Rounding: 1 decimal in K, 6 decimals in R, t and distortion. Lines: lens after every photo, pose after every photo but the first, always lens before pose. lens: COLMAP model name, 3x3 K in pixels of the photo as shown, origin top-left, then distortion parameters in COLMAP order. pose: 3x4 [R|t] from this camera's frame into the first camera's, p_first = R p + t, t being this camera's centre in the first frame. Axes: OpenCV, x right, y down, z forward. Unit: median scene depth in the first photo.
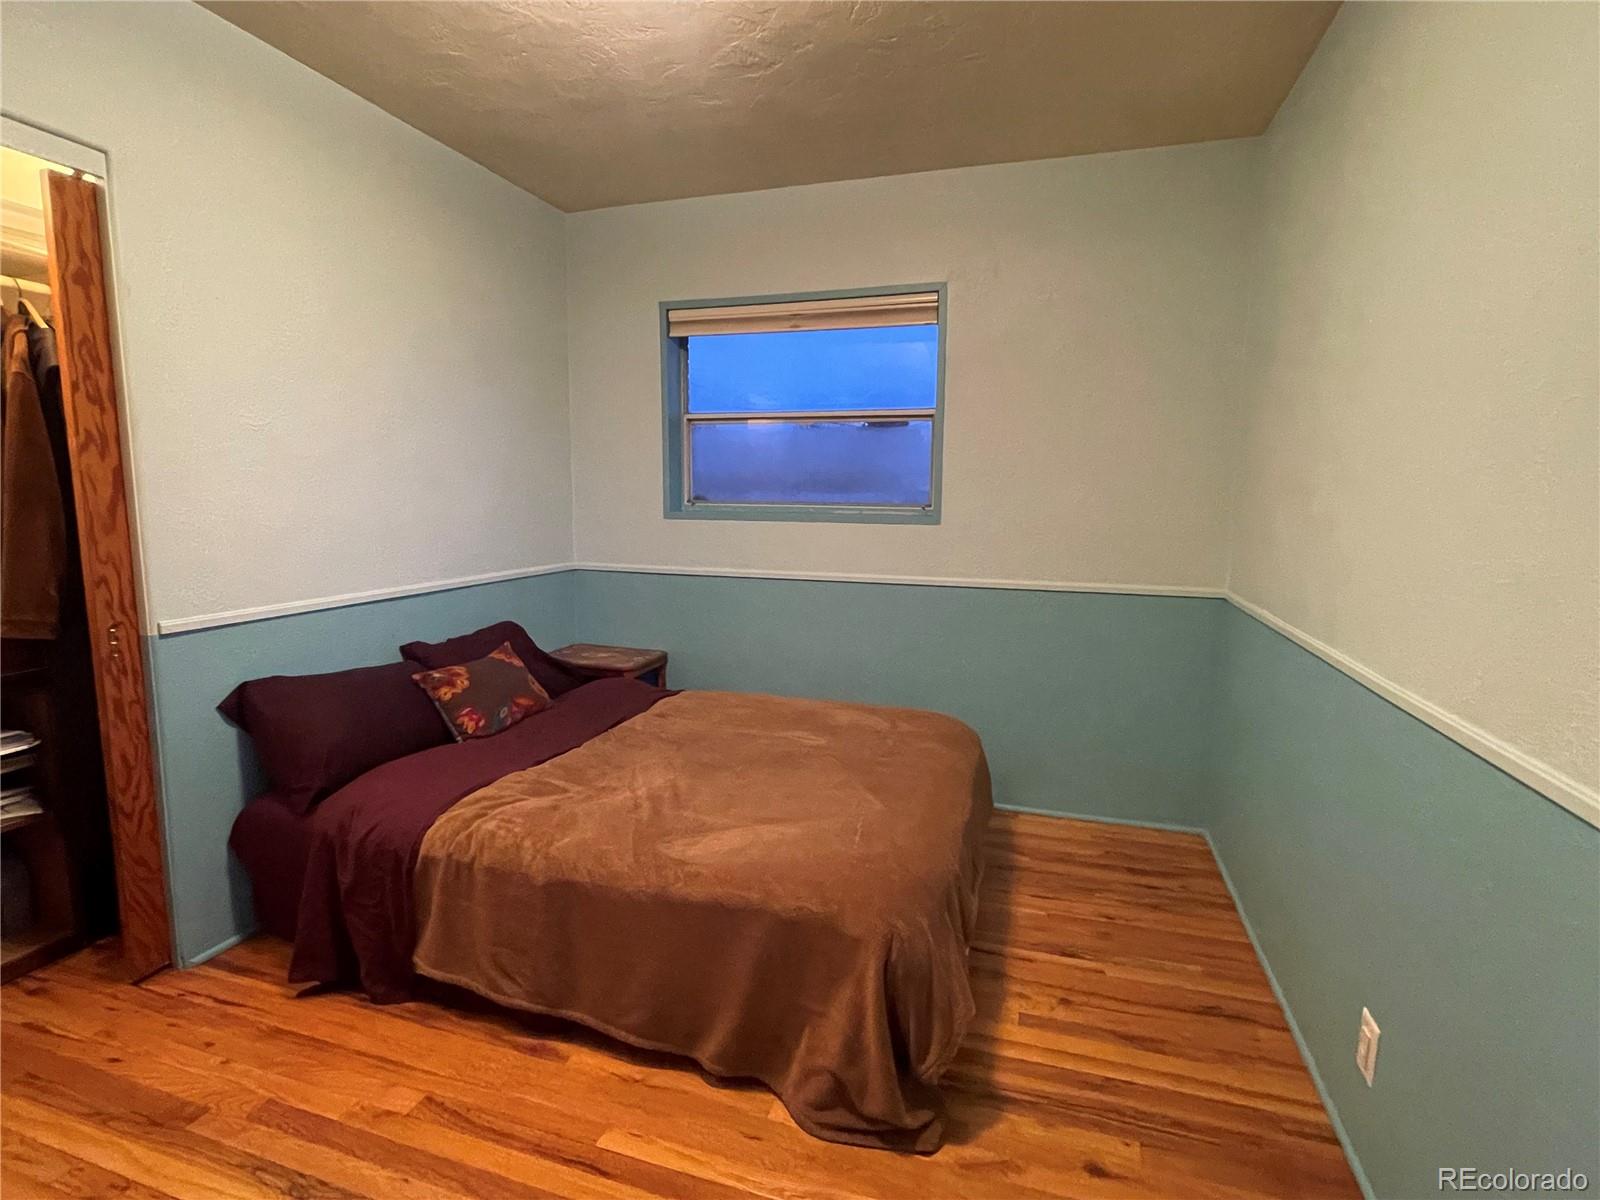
lens RADIAL K [[785.9, 0, 800.0], [0, 785.9, 600.0], [0, 0, 1]] dist [0.000248, 0.000033]
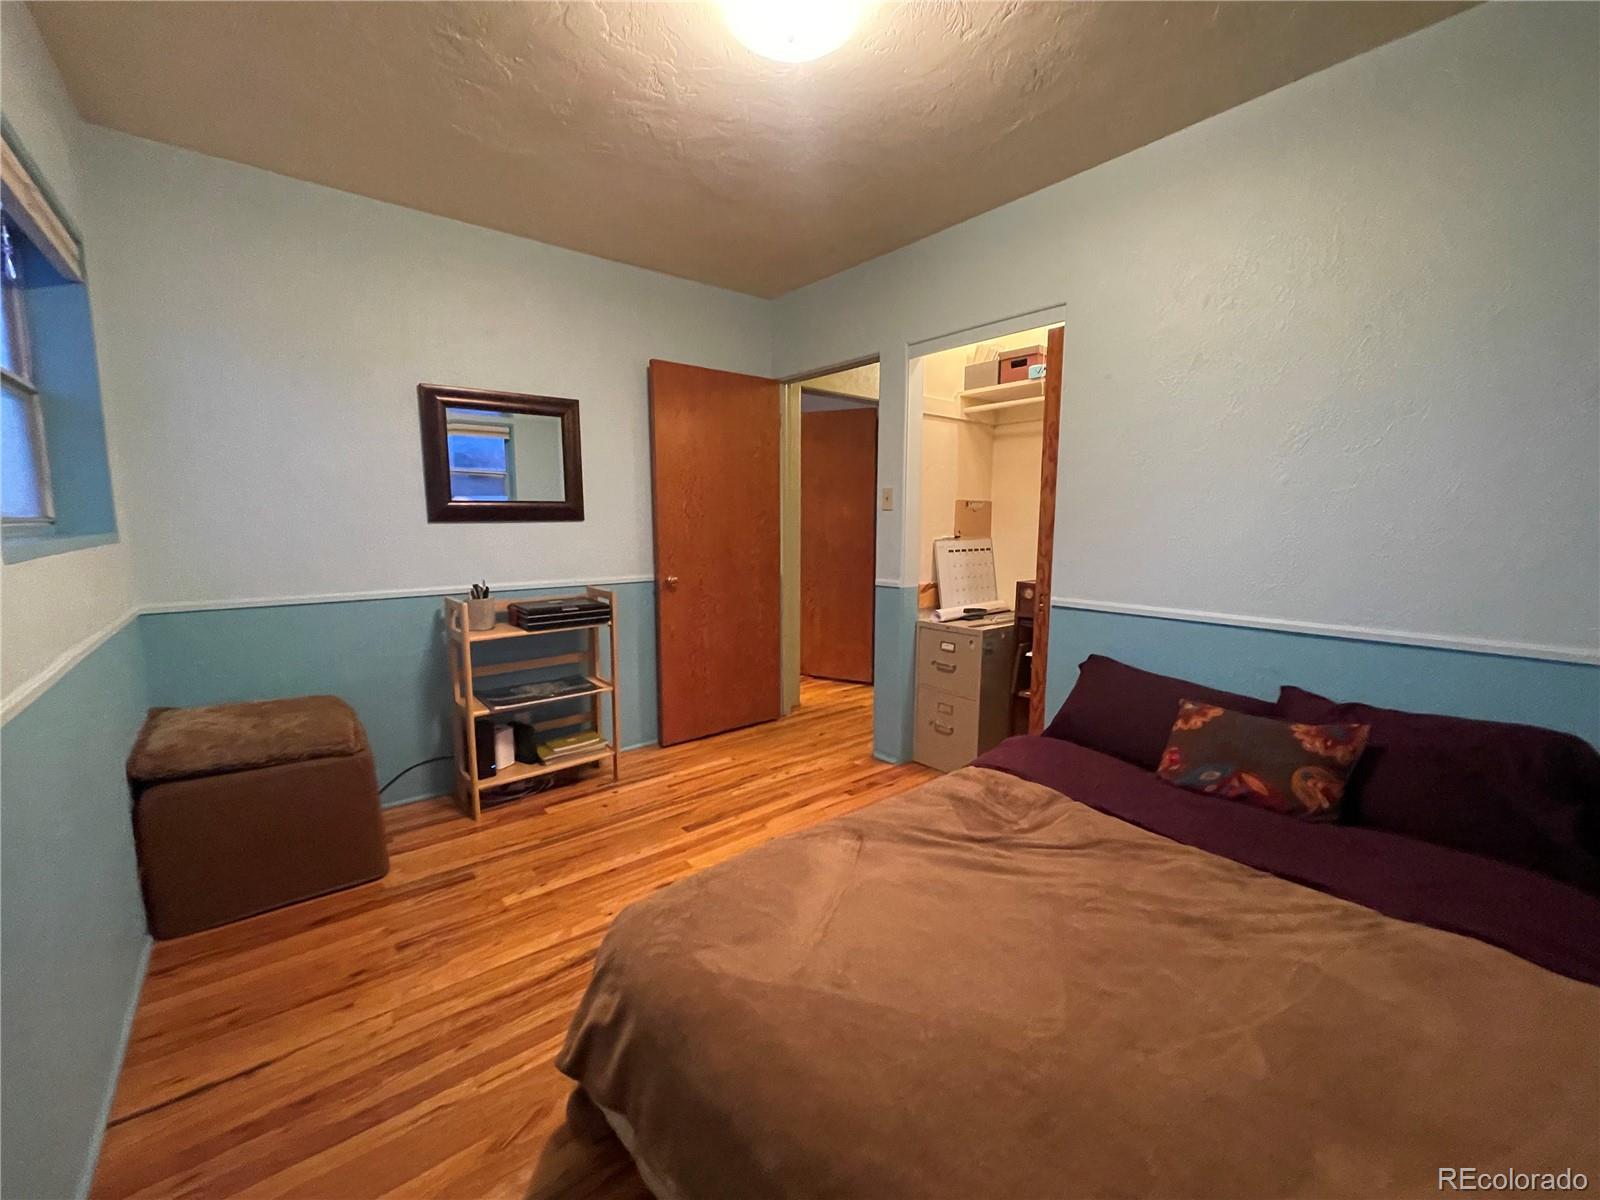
lens RADIAL K [[646.6, 0, 800.0], [0, 646.6, 600.0], [0, 0, 1]] dist [0.000194, 0.000022]
pose [[-0.547478, 0.095269, -0.831380, 0.446675], [-0.119531, 0.974408, 0.190372, -0.125670], [0.828239, 0.203600, -0.522079, 1.046976]]
